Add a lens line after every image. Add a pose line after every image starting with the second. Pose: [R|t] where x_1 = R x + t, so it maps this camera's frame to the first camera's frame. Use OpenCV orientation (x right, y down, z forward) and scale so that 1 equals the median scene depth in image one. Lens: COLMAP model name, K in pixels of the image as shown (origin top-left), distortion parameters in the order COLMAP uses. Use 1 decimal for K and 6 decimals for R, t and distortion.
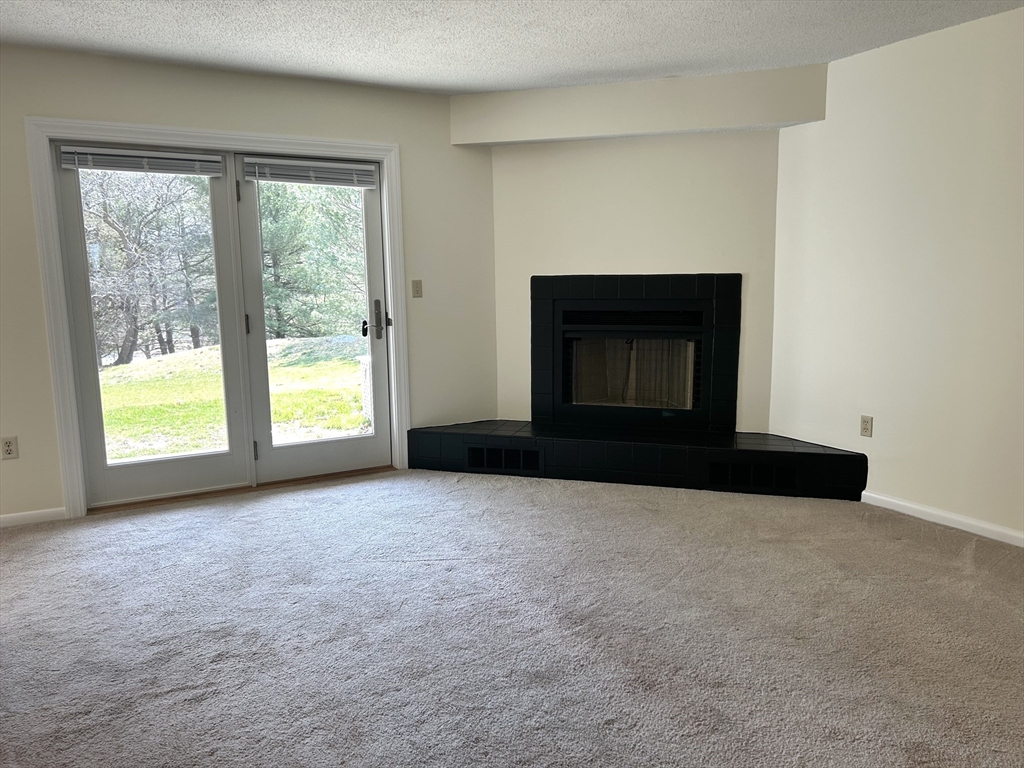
lens RADIAL K [[766.1, 0, 514.7], [0, 766.1, 386.4], [0, 0, 1]] dist [0.064169, -0.062693]
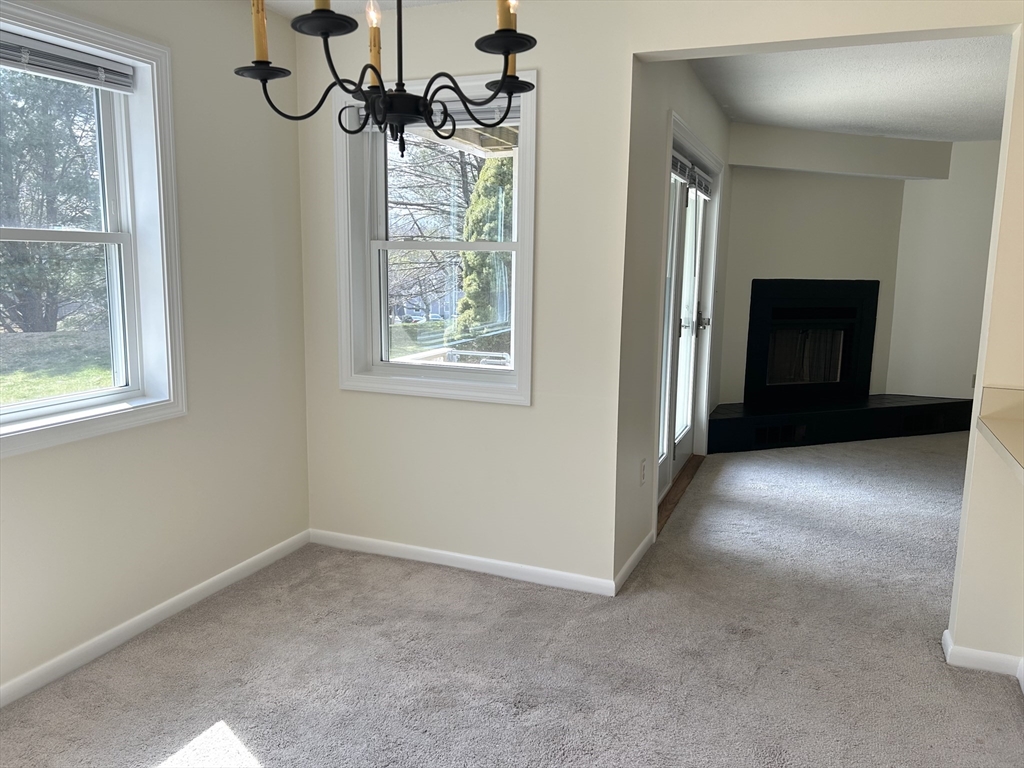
lens RADIAL K [[782.9, 0, 512.9], [0, 782.9, 367.0], [0, 0, 1]] dist [0.076985, -0.074049]
pose [[0.774767, -0.062379, 0.629162, -1.176456], [0.063611, 0.997762, 0.020591, -0.064915], [-0.629038, 0.024069, 0.777002, 0.323262]]
